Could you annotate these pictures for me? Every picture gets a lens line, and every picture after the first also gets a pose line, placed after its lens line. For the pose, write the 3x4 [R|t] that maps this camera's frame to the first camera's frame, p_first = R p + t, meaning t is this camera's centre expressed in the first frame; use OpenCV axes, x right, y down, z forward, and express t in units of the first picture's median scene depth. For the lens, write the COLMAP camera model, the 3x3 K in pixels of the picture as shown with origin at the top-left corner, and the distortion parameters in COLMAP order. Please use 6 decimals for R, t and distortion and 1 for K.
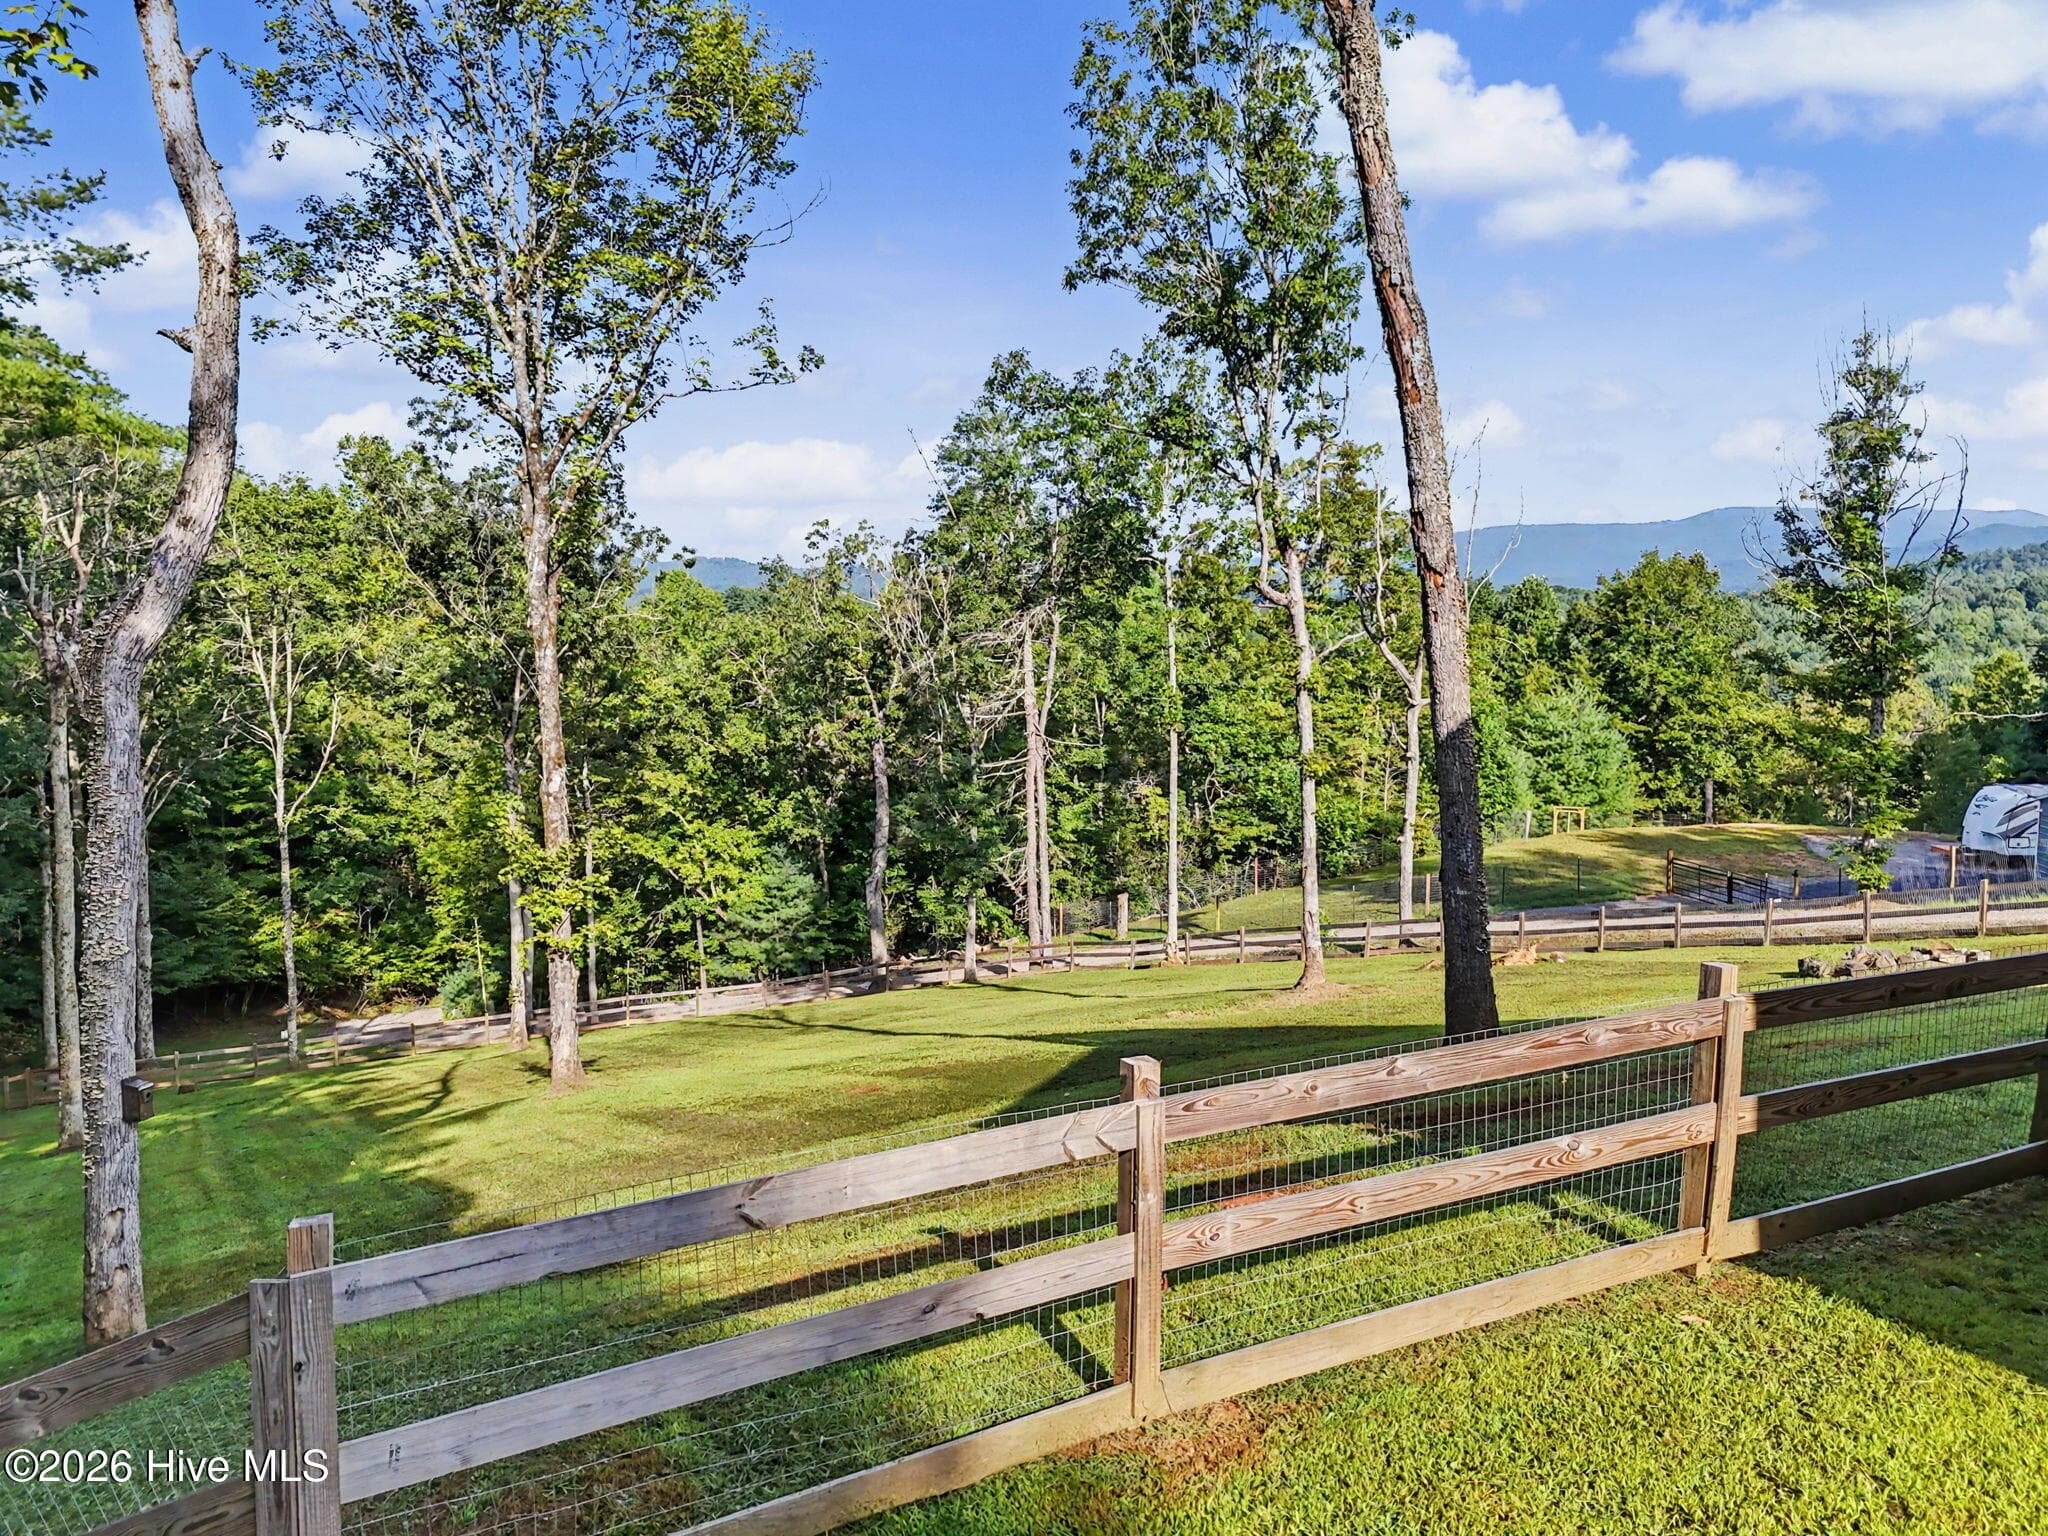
lens RADIAL K [[1504.3, 0, 1024.0], [0, 1504.3, 768.0], [0, 0, 1]] dist [0.073642, -0.071284]
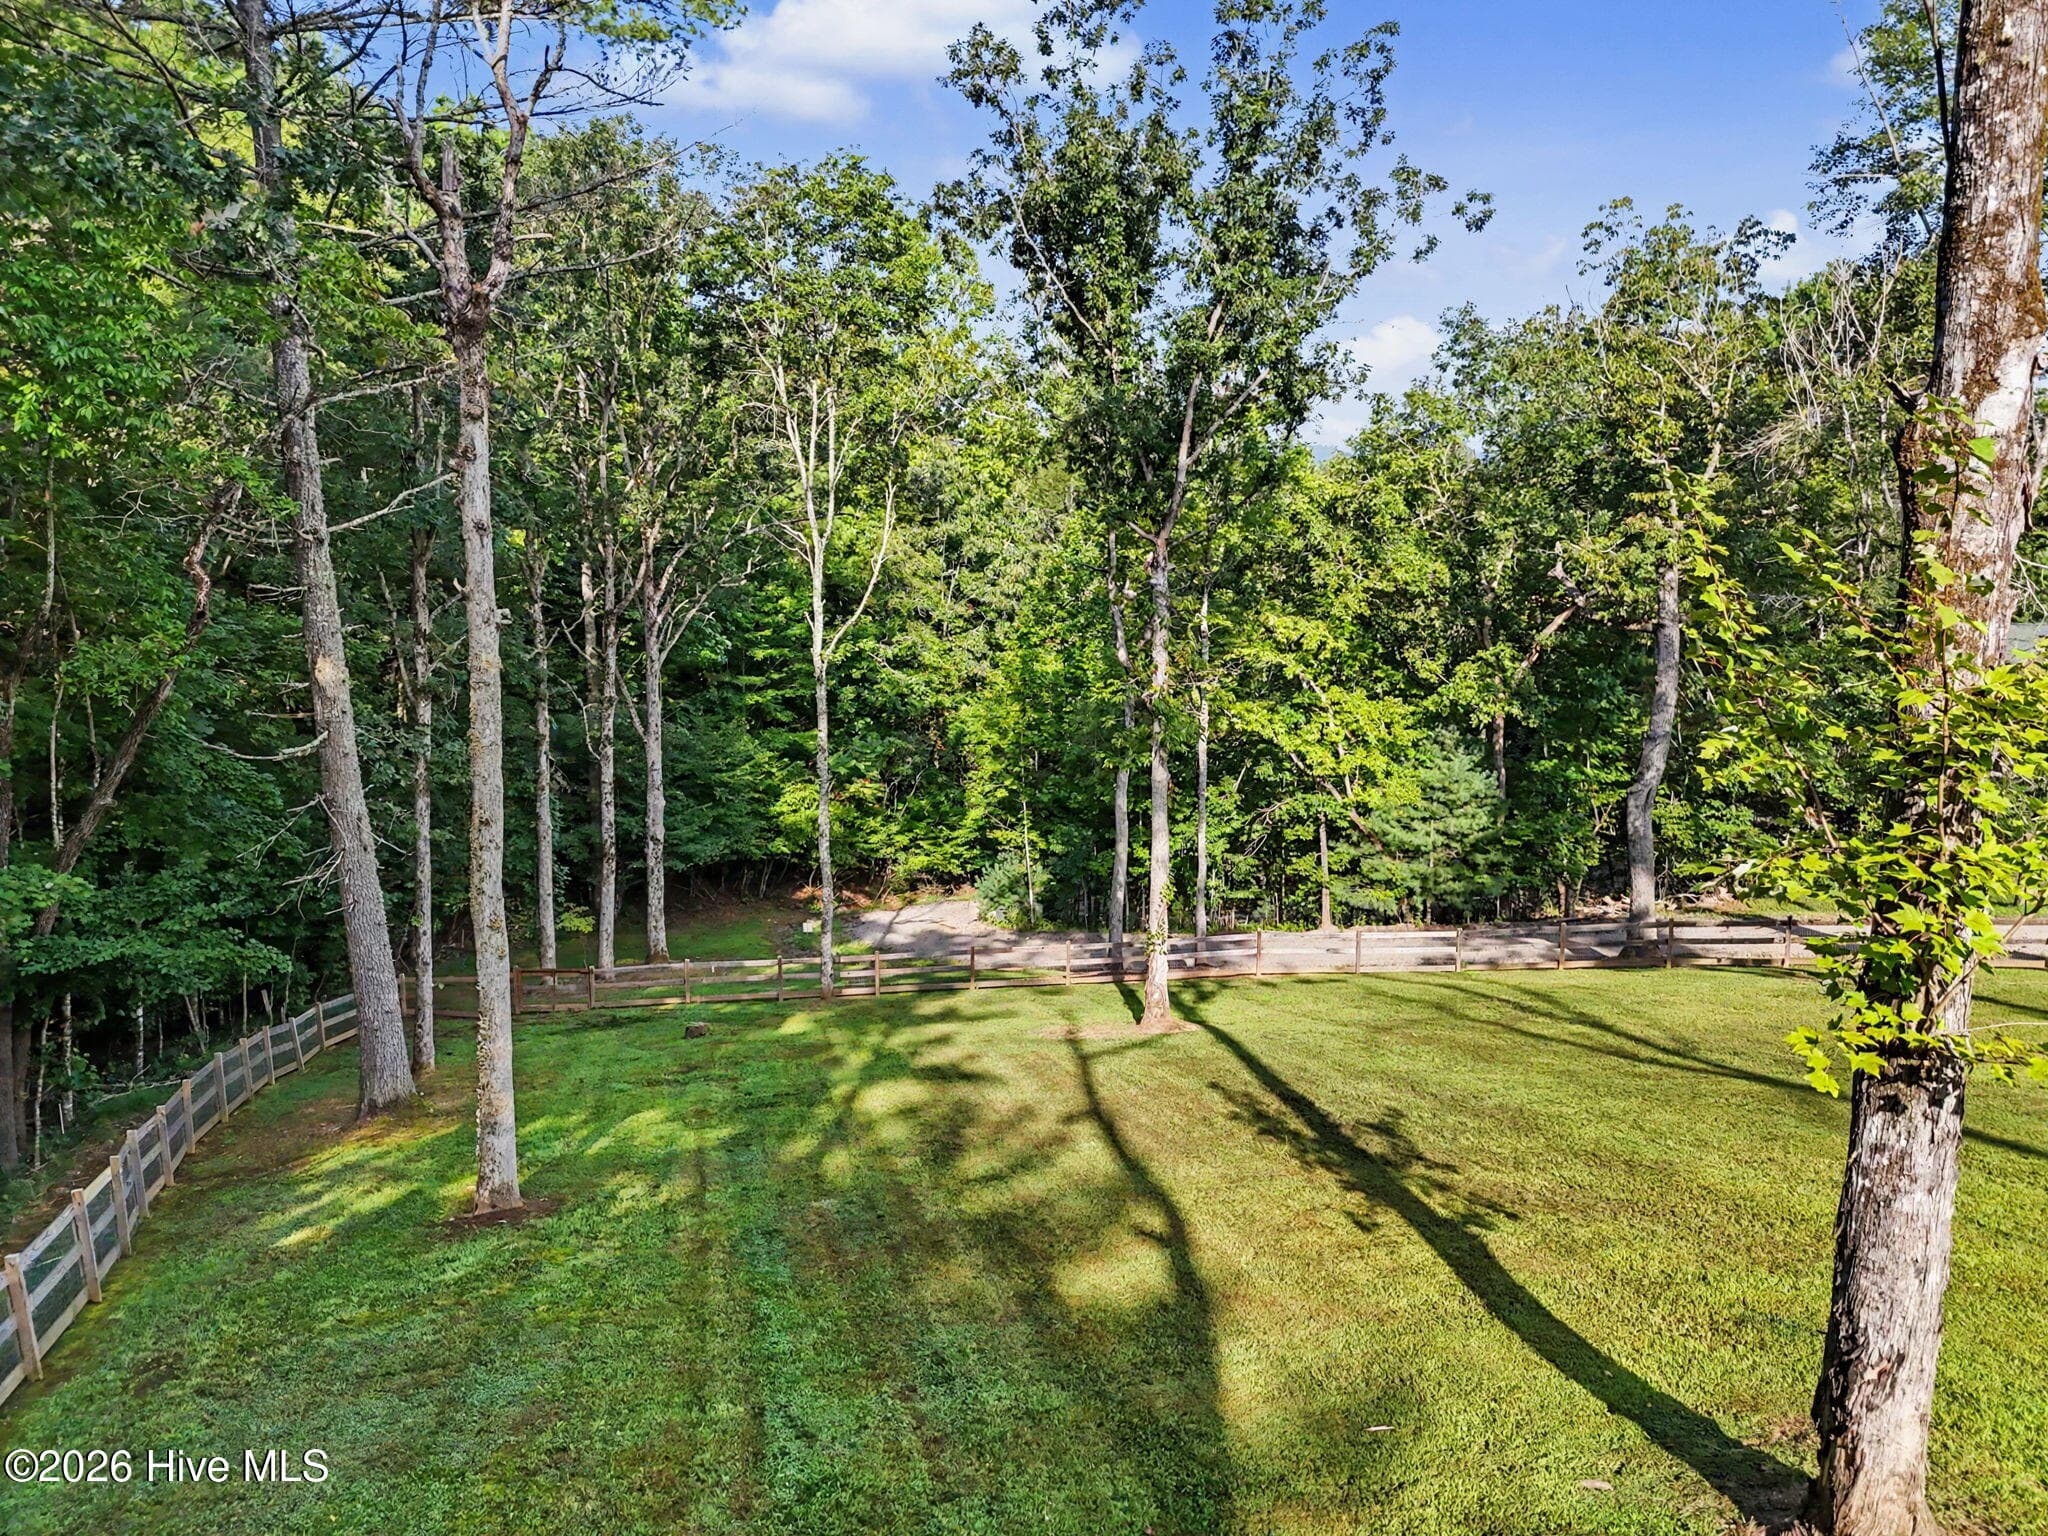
lens RADIAL K [[1504.3, 0, 1024.0], [0, 1504.3, 768.0], [0, 0, 1]] dist [0.073642, -0.071284]
pose [[0.955269, 0.053822, -0.290799, -0.188125], [-0.031921, 0.996320, 0.079542, 0.026660], [0.294010, -0.066701, 0.953472, 0.353366]]
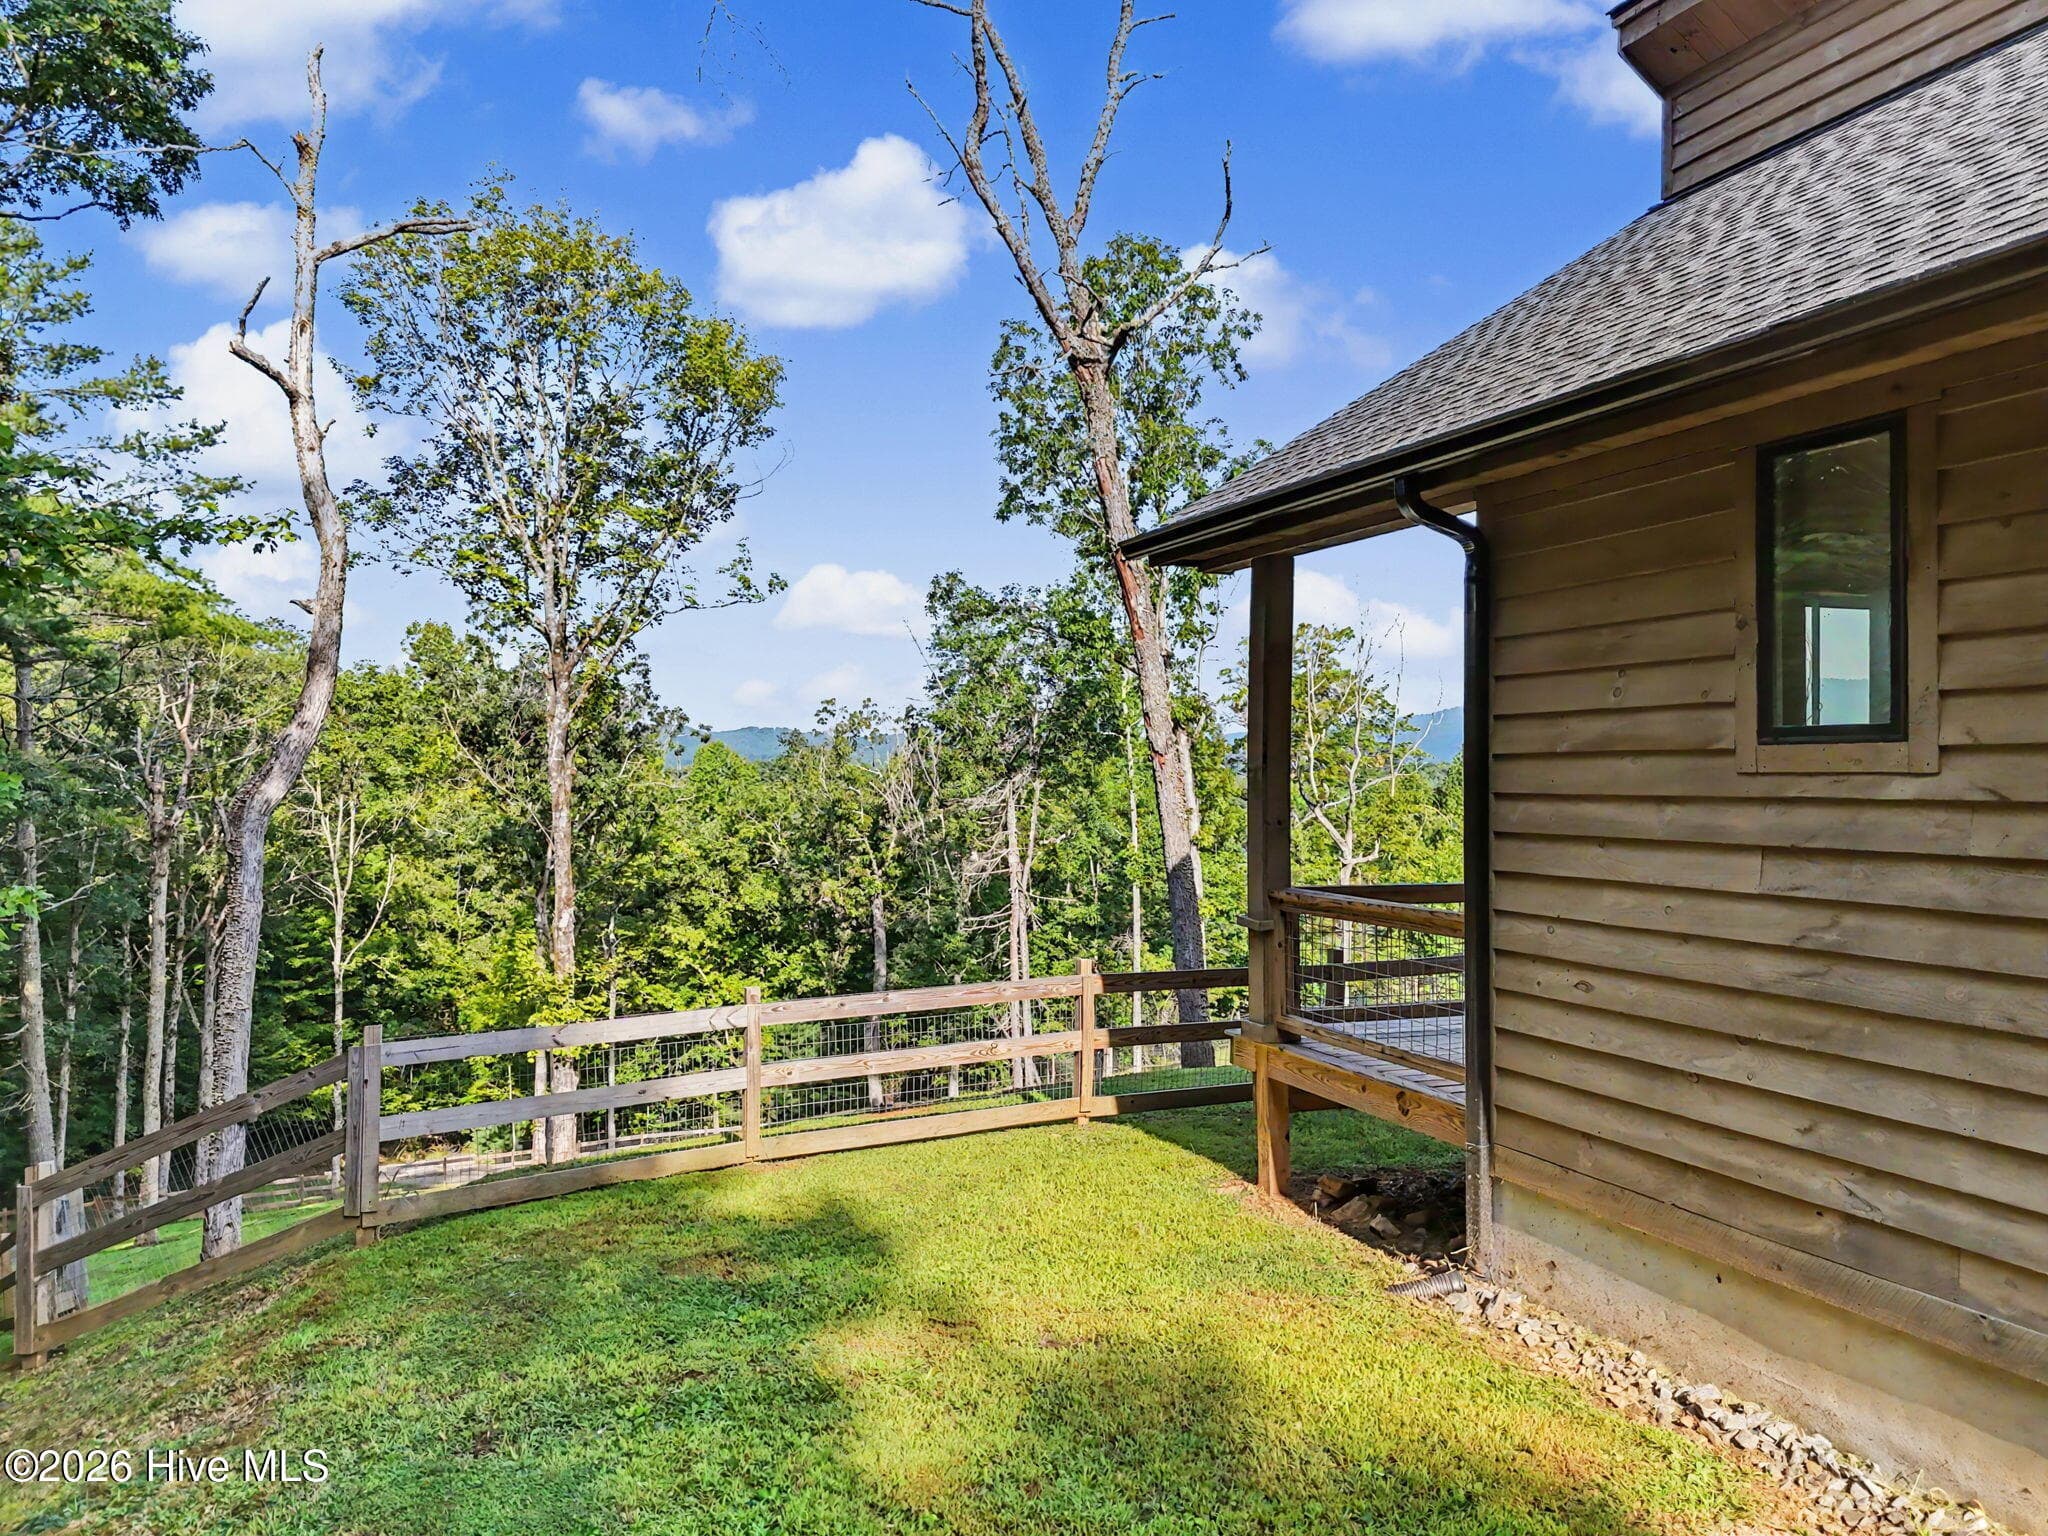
lens RADIAL K [[1504.3, 0, 1024.0], [0, 1504.3, 768.0], [0, 0, 1]] dist [0.073642, -0.071284]
pose [[0.999532, -0.000124, -0.030585, 0.049179], [-0.003271, 0.993823, -0.110930, 0.011027], [0.030409, 0.110978, 0.993358, -0.108767]]
